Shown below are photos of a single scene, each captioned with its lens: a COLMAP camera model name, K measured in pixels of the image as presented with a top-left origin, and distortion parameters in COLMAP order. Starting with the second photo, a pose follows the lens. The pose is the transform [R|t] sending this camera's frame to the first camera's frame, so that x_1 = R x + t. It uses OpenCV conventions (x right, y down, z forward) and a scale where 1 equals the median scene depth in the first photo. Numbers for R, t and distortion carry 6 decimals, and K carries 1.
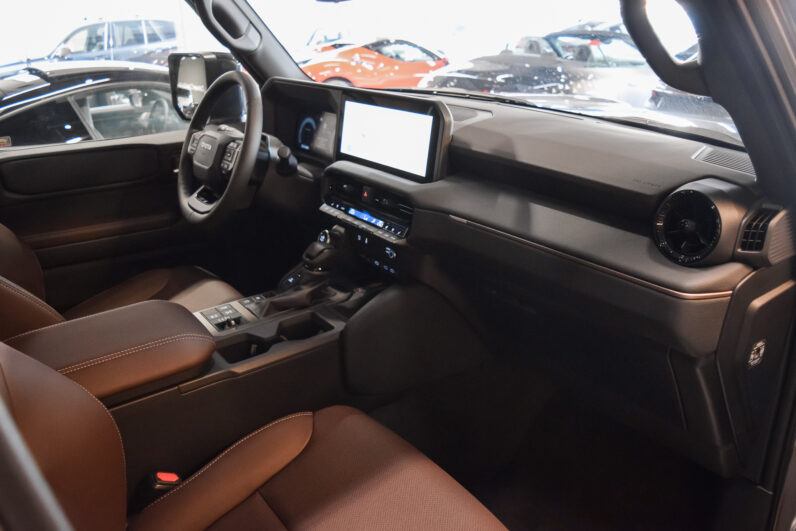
lens RADIAL K [[612.3, 0, 393.6], [0, 612.3, 264.4], [0, 0, 1]] dist [-0.100308, 0.028369]
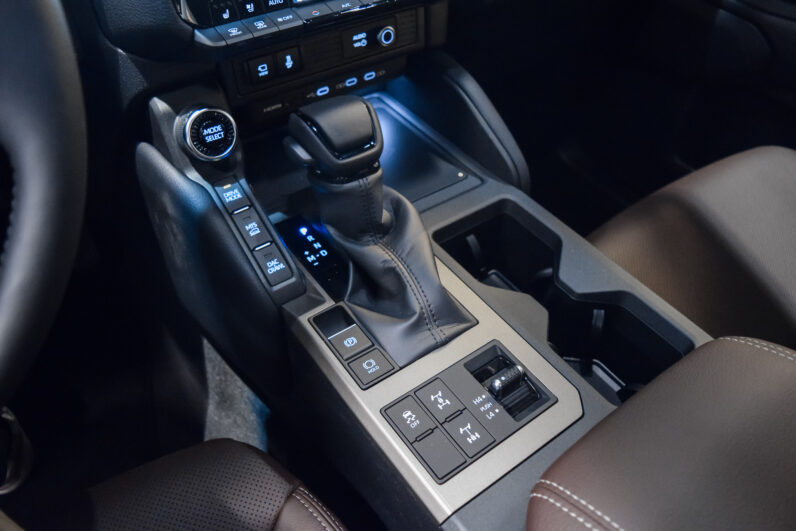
lens RADIAL K [[612.3, 0, 393.9], [0, 612.3, 270.9], [0, 0, 1]] dist [-0.100308, 0.028369]
pose [[0.030685, -0.700649, 0.712846, -0.484092], [0.373132, 0.669654, 0.642134, -0.200754], [-0.927271, 0.246282, 0.281983, 0.959683]]
